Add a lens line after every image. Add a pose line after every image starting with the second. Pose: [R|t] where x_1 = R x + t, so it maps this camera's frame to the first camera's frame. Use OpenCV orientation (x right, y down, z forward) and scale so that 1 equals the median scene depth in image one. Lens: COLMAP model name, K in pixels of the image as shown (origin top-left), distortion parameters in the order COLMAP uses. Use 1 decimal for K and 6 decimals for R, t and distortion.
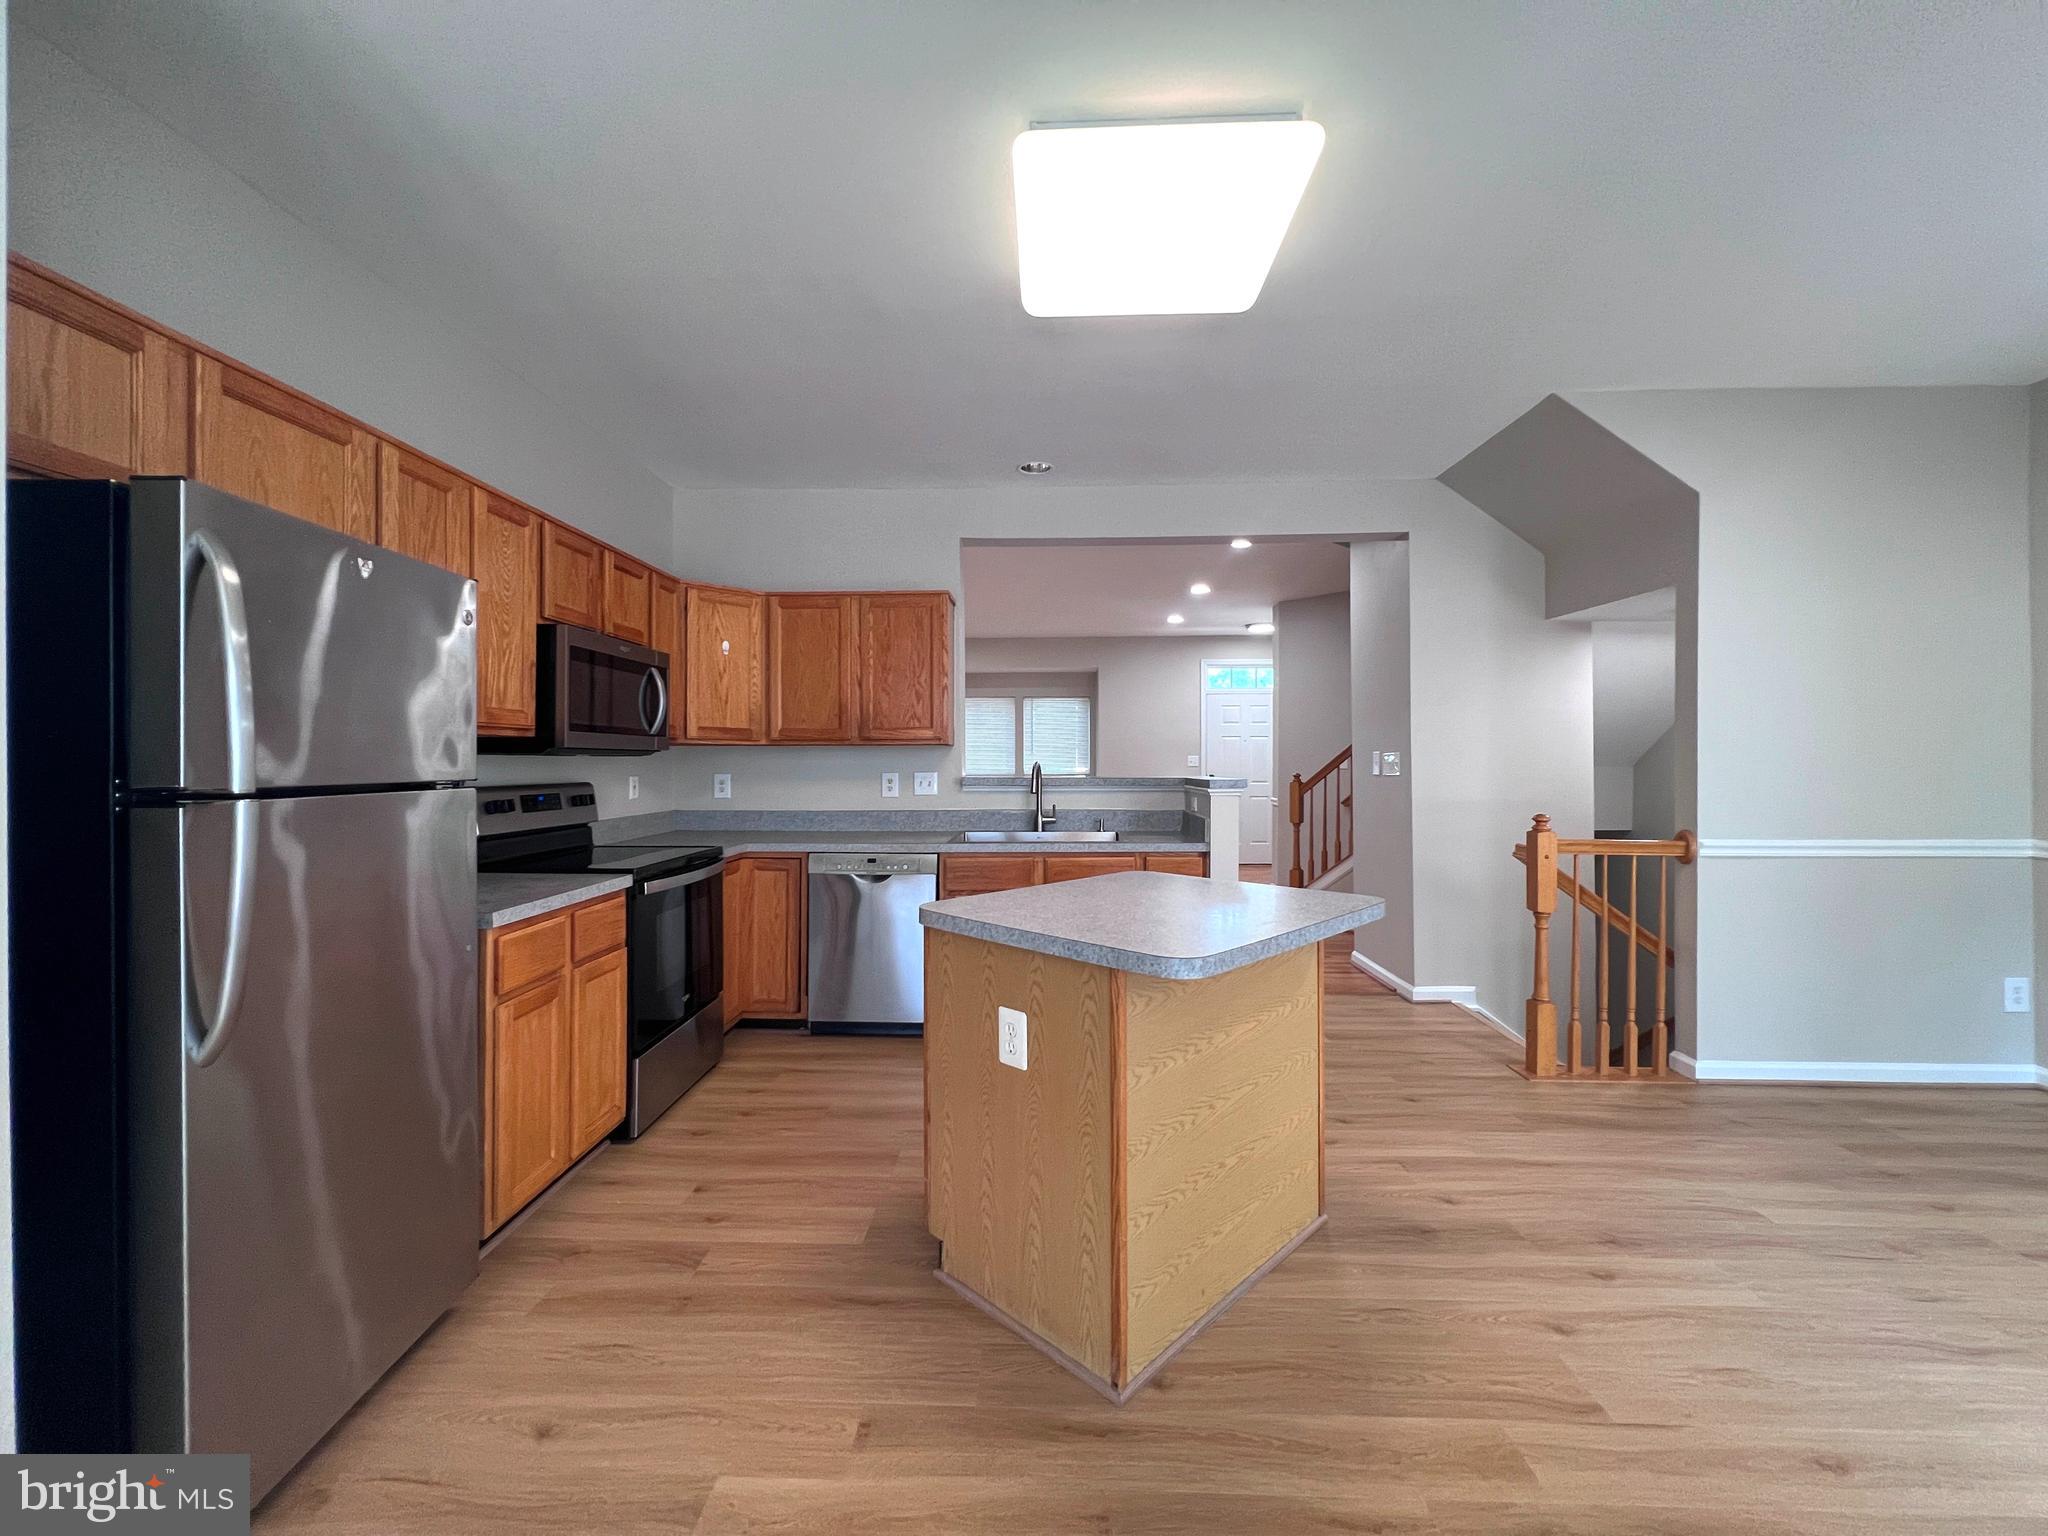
lens RADIAL K [[828.5, 0, 1024.6], [0, 828.5, 763.1], [0, 0, 1]] dist [-0.002243, 0.001294]
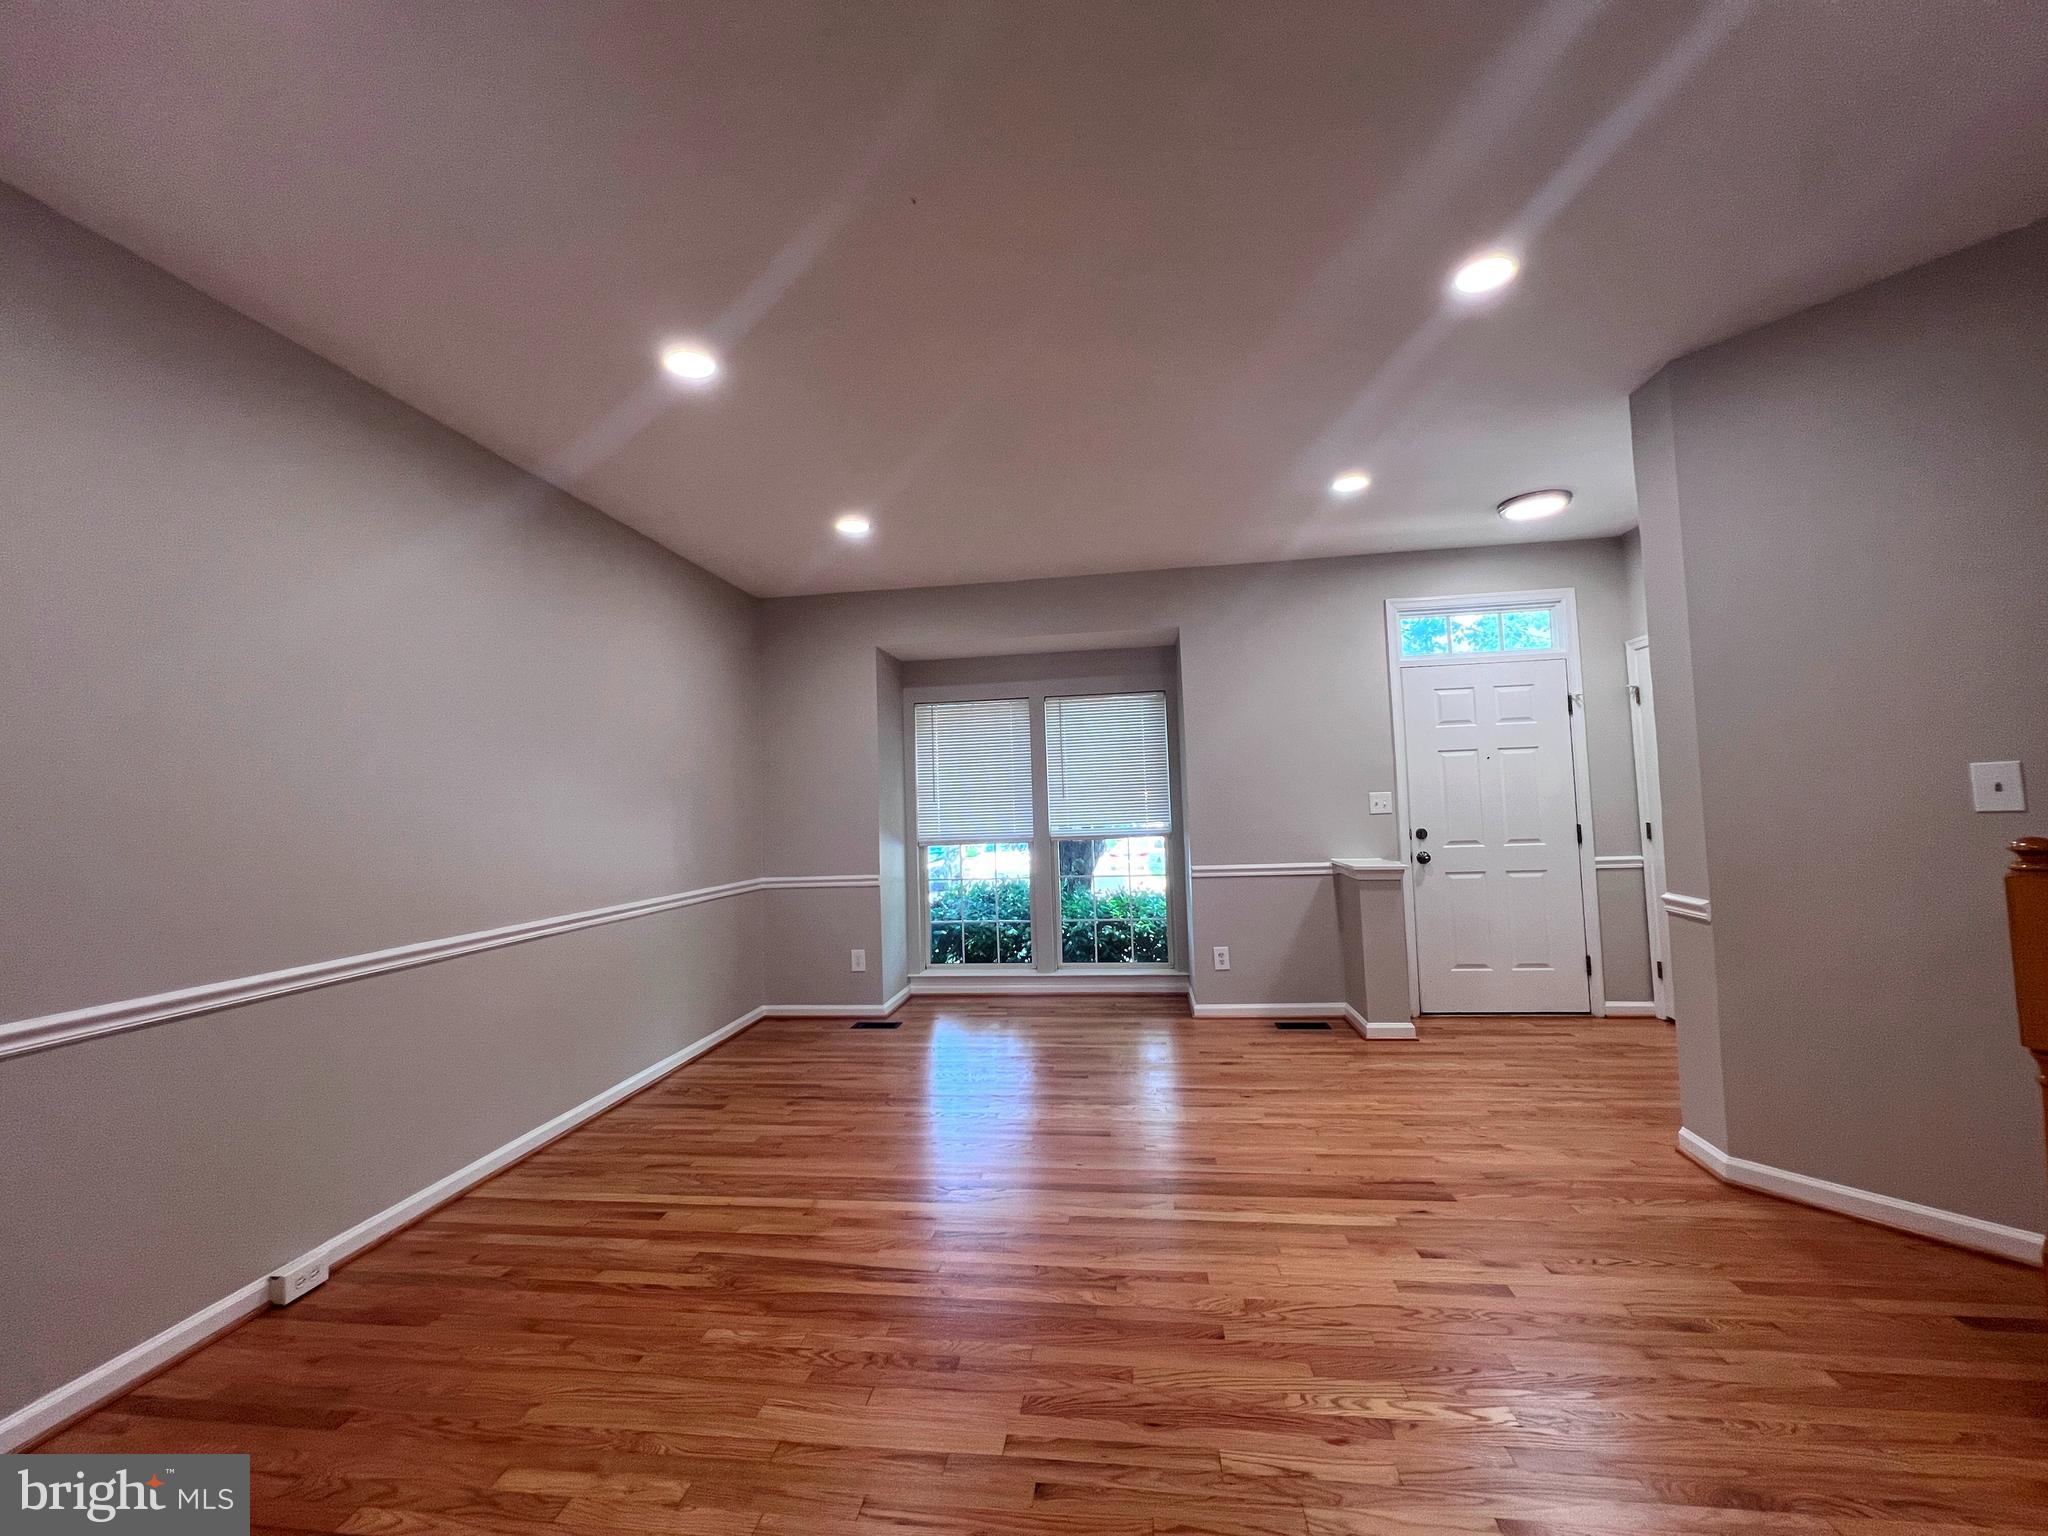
lens RADIAL K [[828.5, 0, 1024.2], [0, 828.5, 761.6], [0, 0, 1]] dist [-0.002243, 0.001294]
pose [[0.994005, -0.038022, -0.102514, 0.108289], [0.032034, 0.997718, -0.059443, -0.011243], [0.104540, 0.055803, 0.992954, 1.210894]]
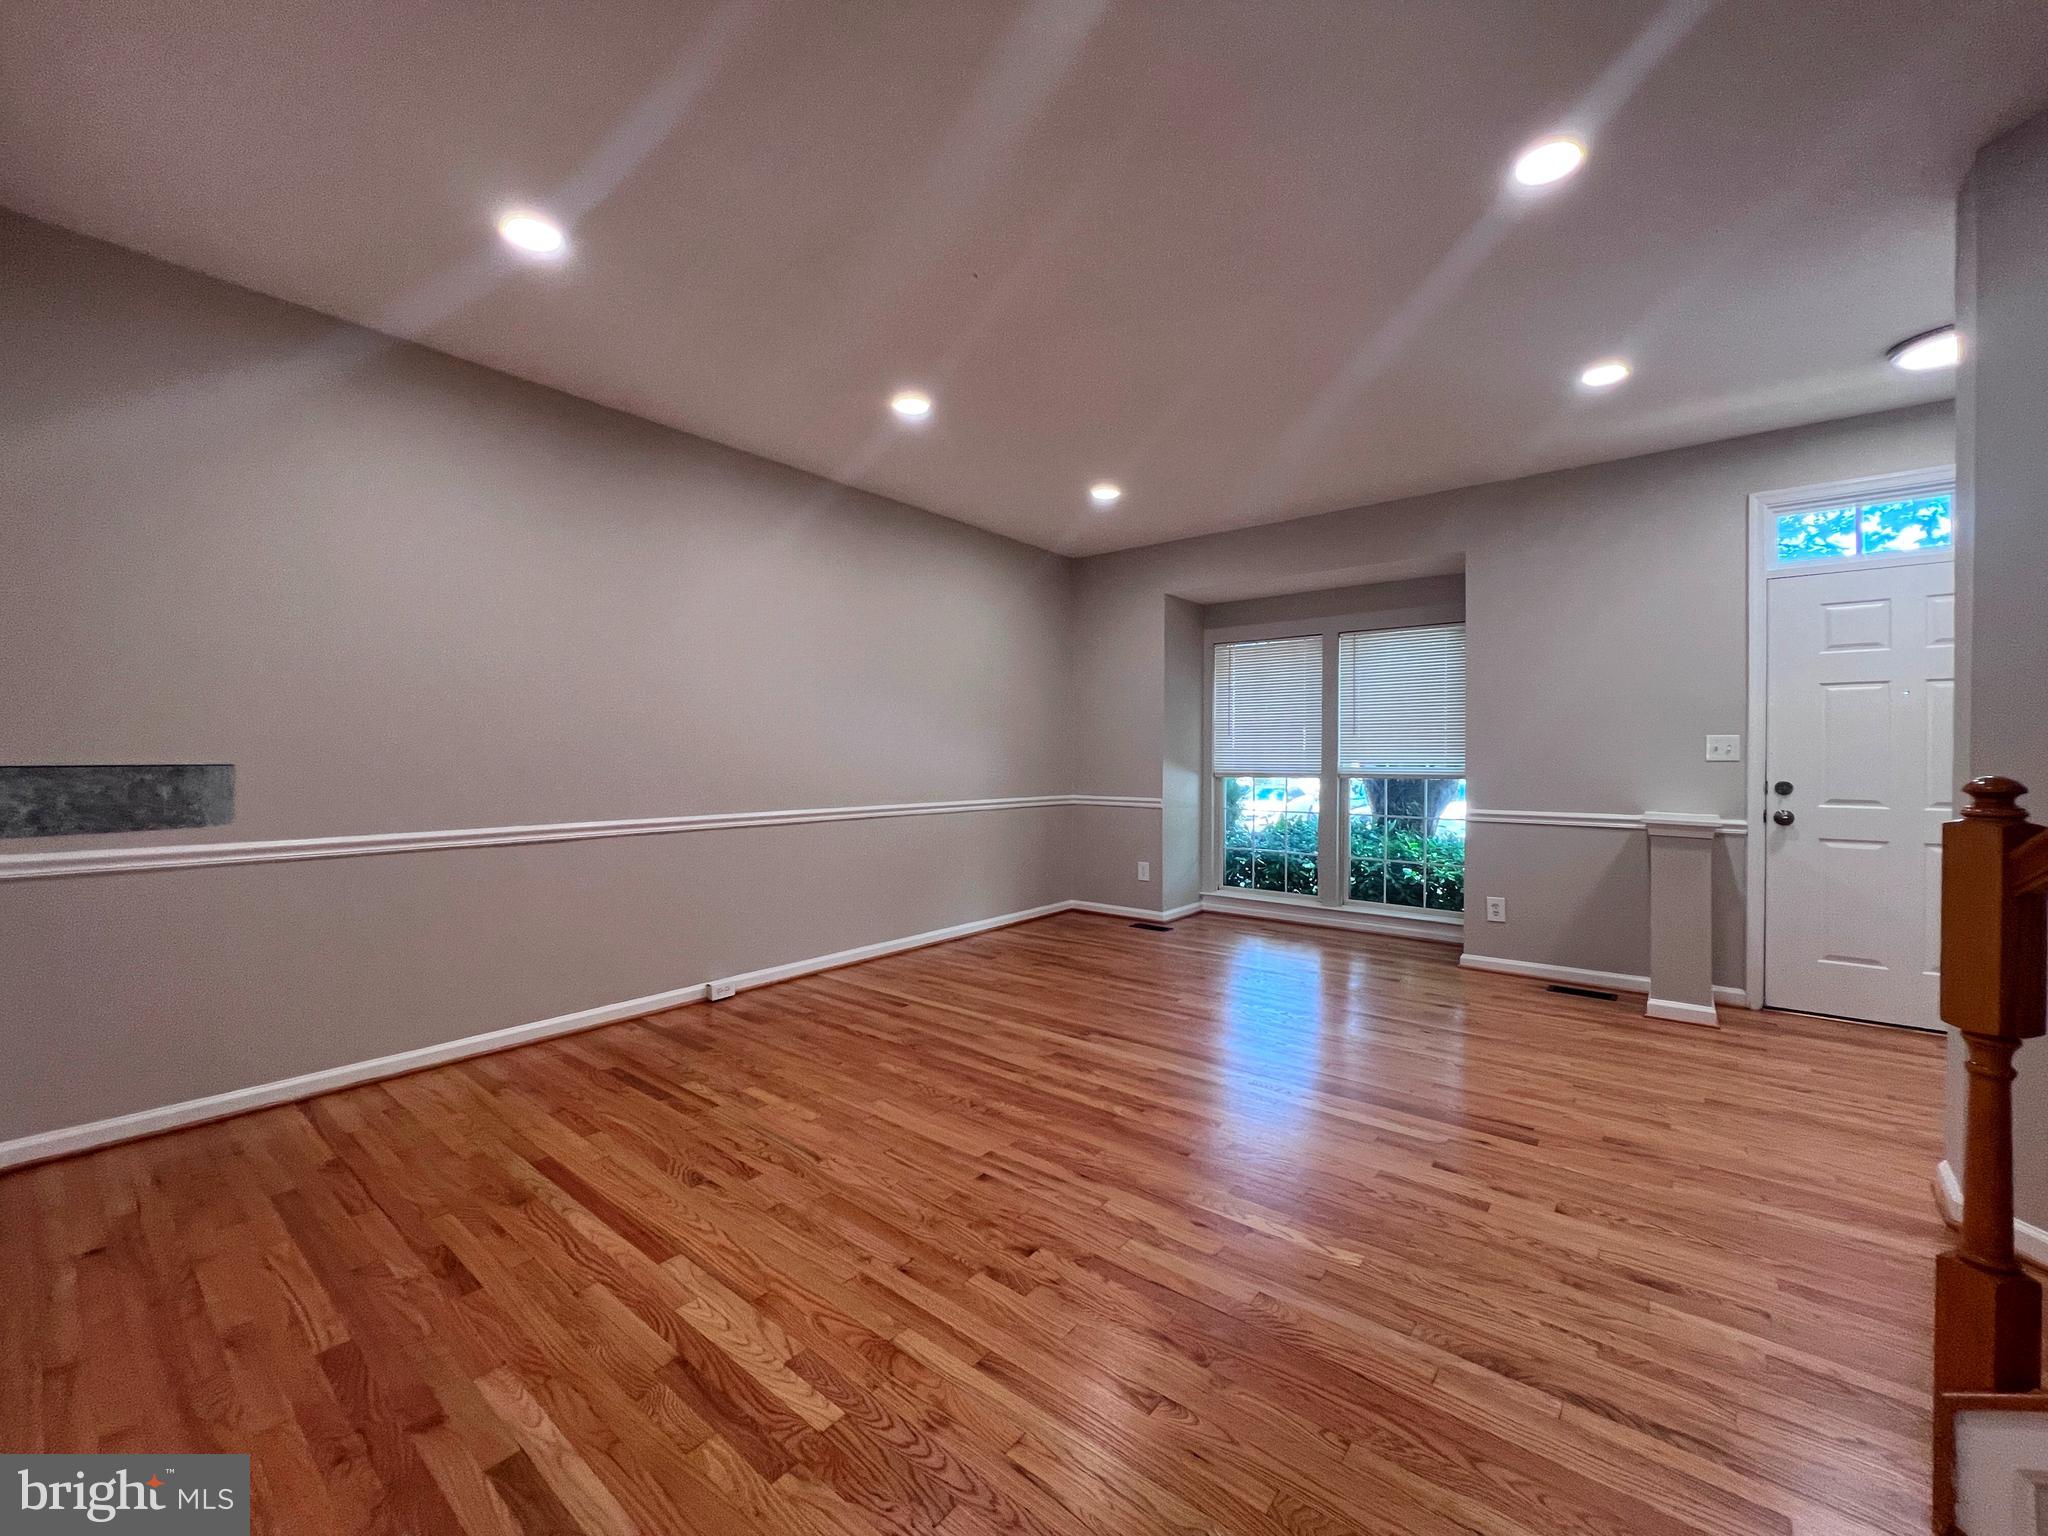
lens RADIAL K [[828.5, 0, 1020.4], [0, 828.5, 764.6], [0, 0, 1]] dist [-0.002243, 0.001294]
pose [[0.794997, 0.009952, -0.606532, 0.439661], [-0.006060, 0.999946, 0.008465, 0.011049], [0.606584, -0.003055, 0.795014, 1.167971]]
